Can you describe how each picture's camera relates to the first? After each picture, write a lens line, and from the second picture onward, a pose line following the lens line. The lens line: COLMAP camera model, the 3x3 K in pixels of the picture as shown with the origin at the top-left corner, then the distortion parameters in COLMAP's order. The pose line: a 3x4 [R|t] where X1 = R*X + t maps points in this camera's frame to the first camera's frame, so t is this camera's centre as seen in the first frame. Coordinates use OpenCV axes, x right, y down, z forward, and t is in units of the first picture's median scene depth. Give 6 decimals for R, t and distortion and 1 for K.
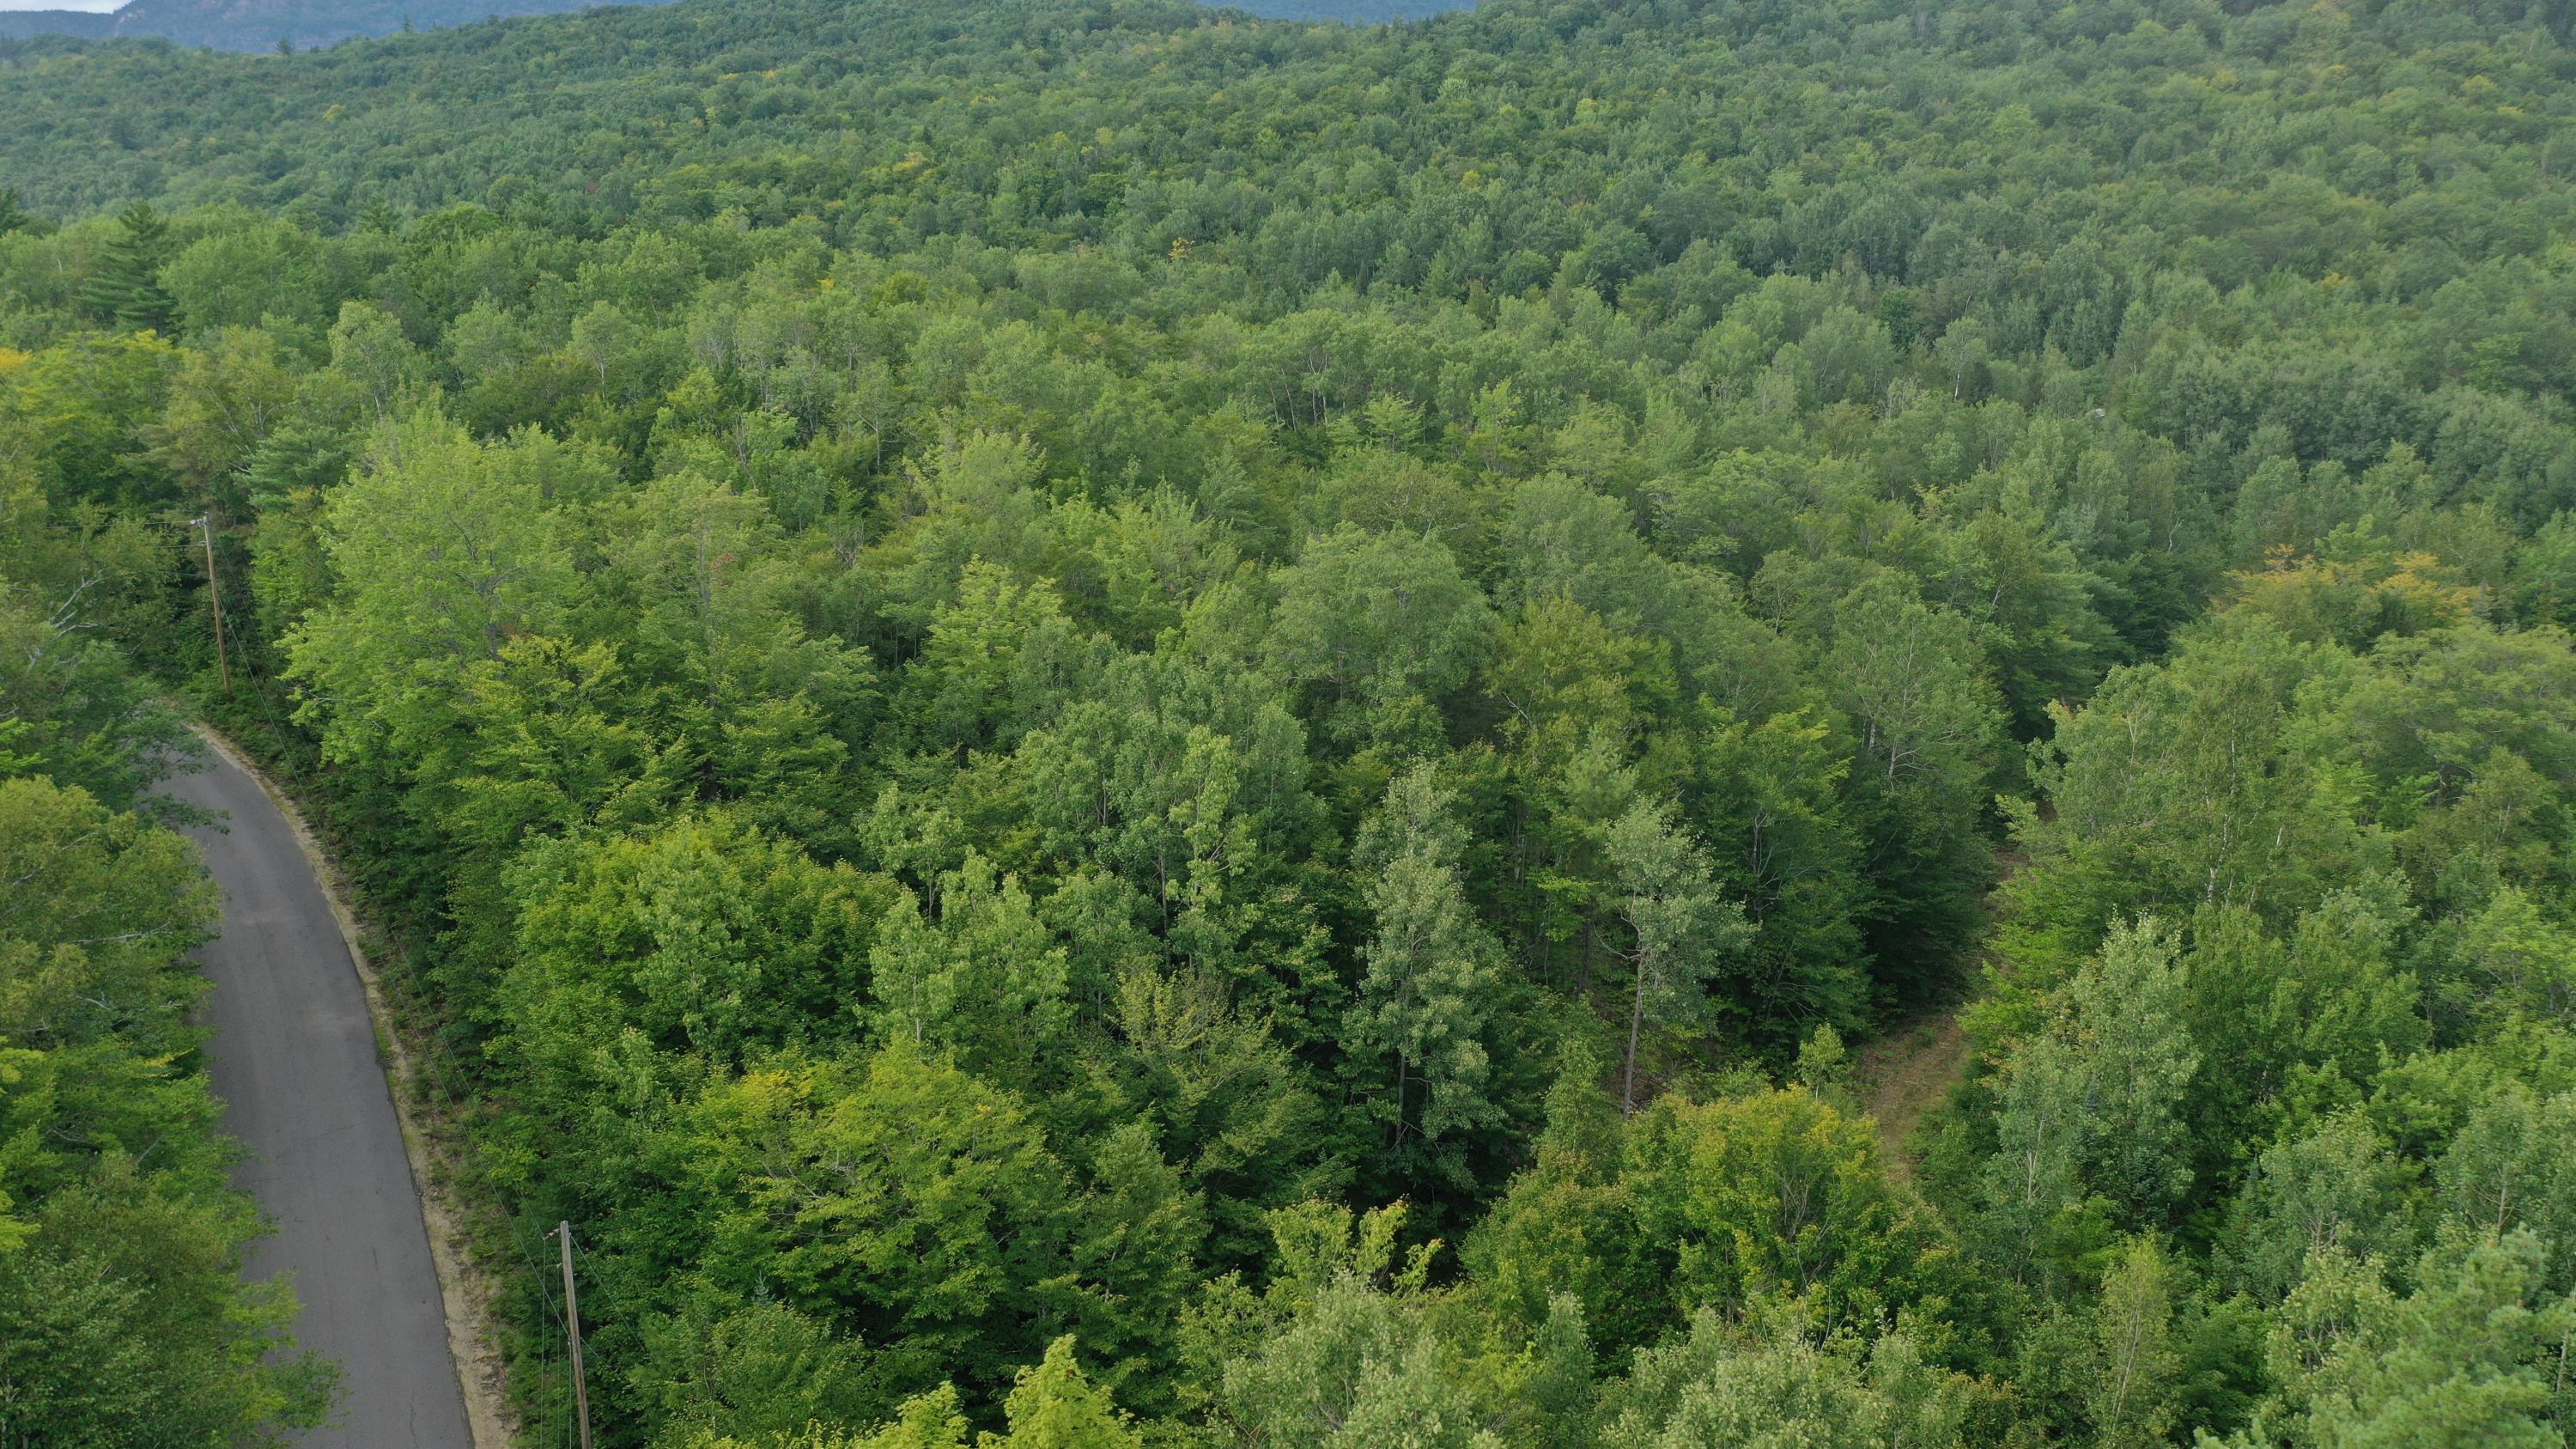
lens RADIAL K [[1960.8, 0, 1301.9], [0, 1960.8, 721.2], [0, 0, 1]] dist [-0.011631, -0.005127]
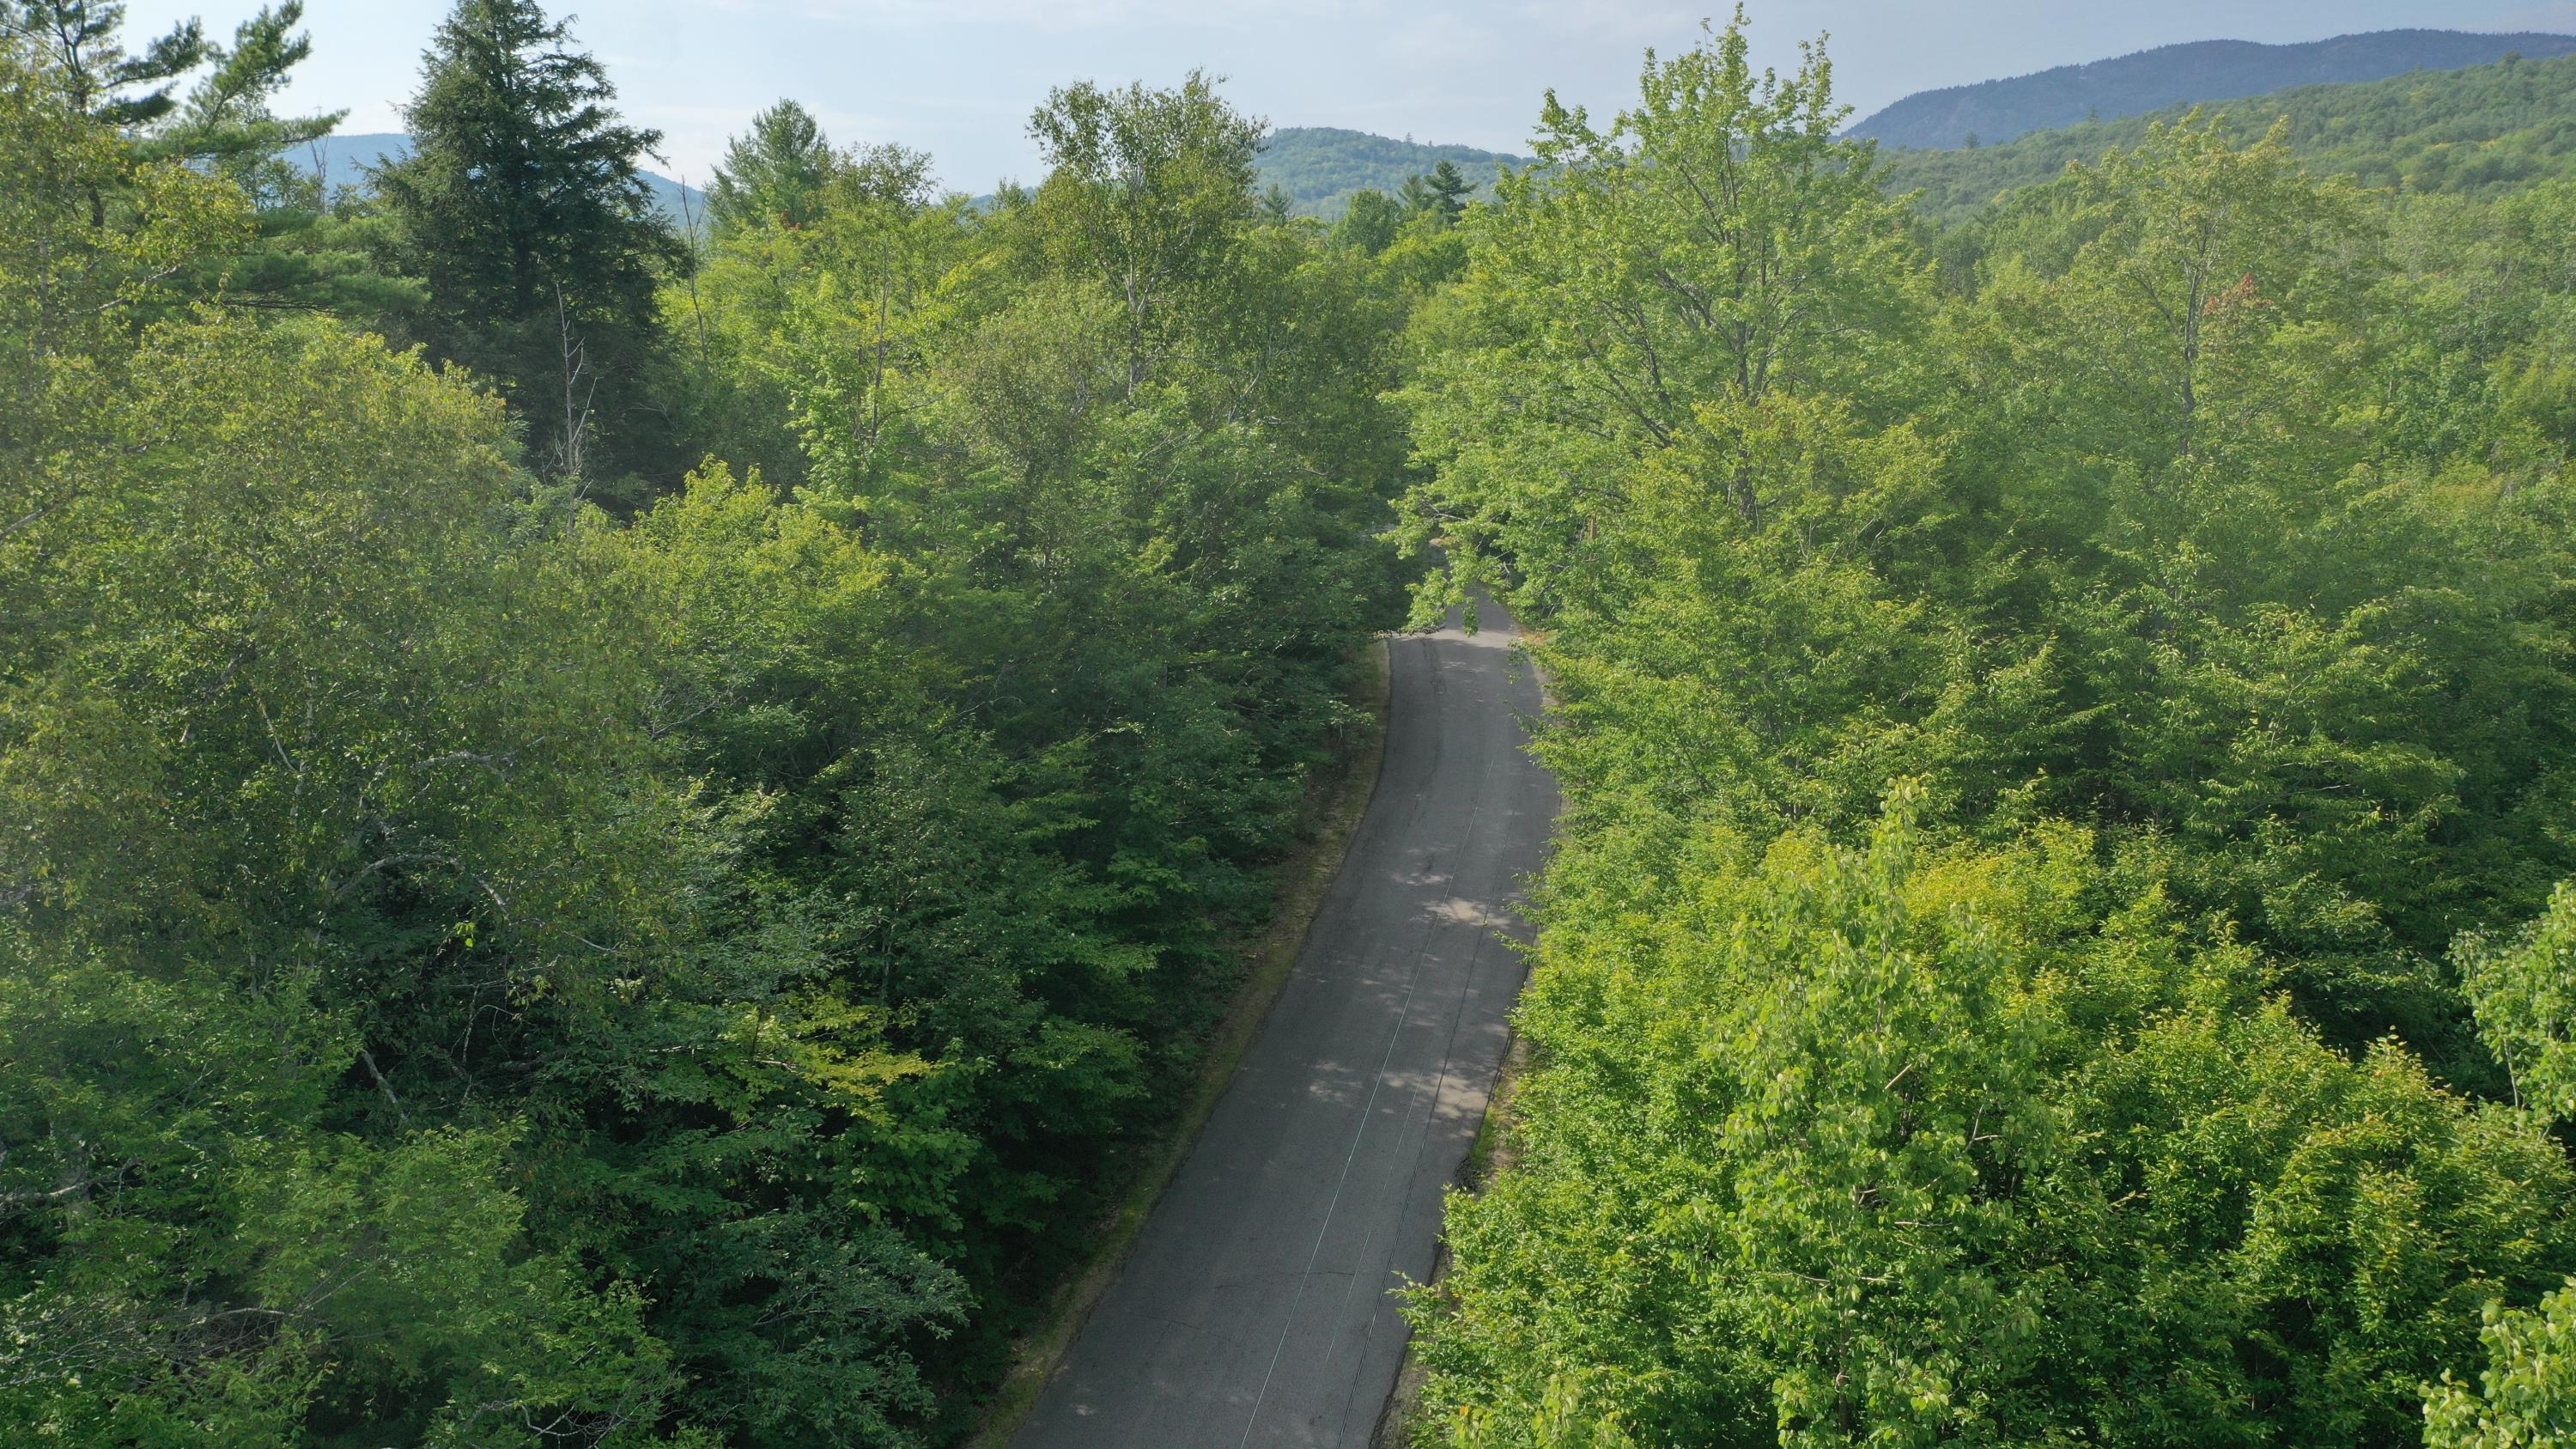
lens RADIAL K [[1960.8, 0, 1306.0], [0, 1960.8, 719.3], [0, 0, 1]] dist [-0.011631, -0.005127]
pose [[0.709656, 0.161569, -0.685773, -0.034036], [-0.200477, 0.979421, 0.023295, 0.010666], [0.675424, 0.120950, 0.727443, 0.144520]]
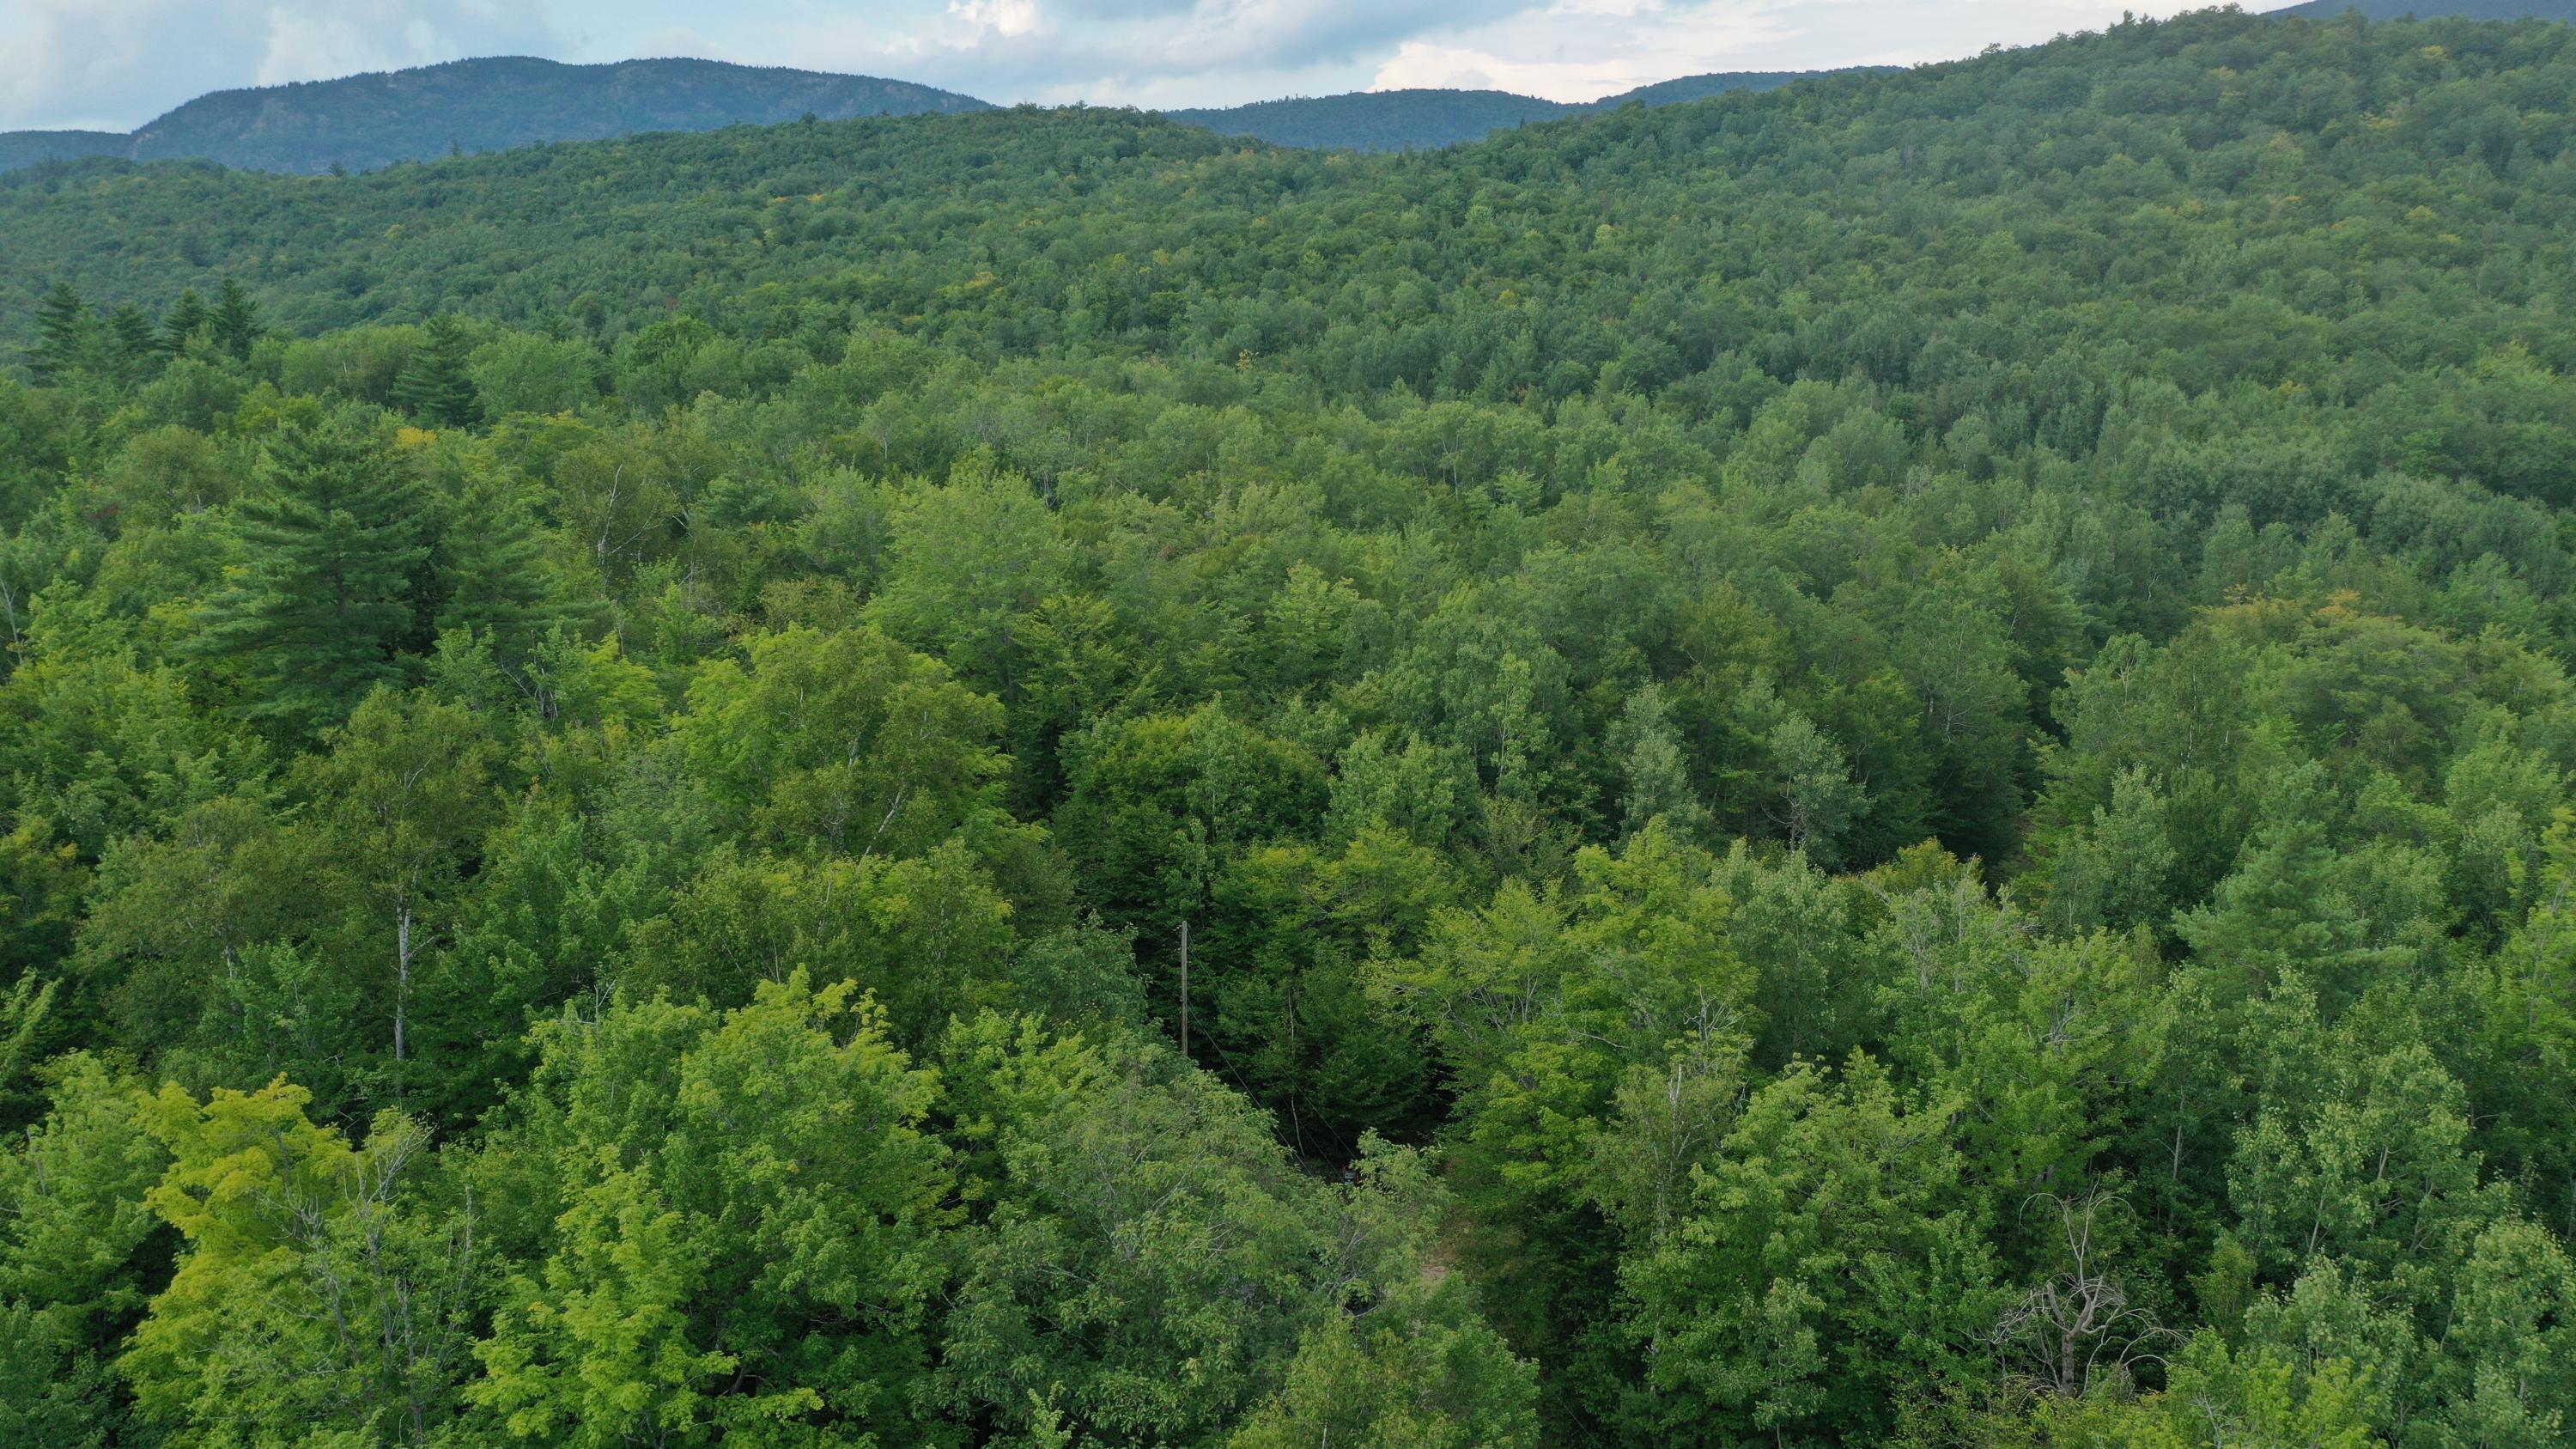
lens RADIAL K [[1960.8, 0, 1295.6], [0, 1960.8, 737.1], [0, 0, 1]] dist [-0.011631, -0.005127]
pose [[0.999985, 0.001122, 0.005441, -0.053587], [-0.000851, 0.998774, -0.049486, 0.033674], [-0.005490, 0.049480, 0.998760, -0.119074]]
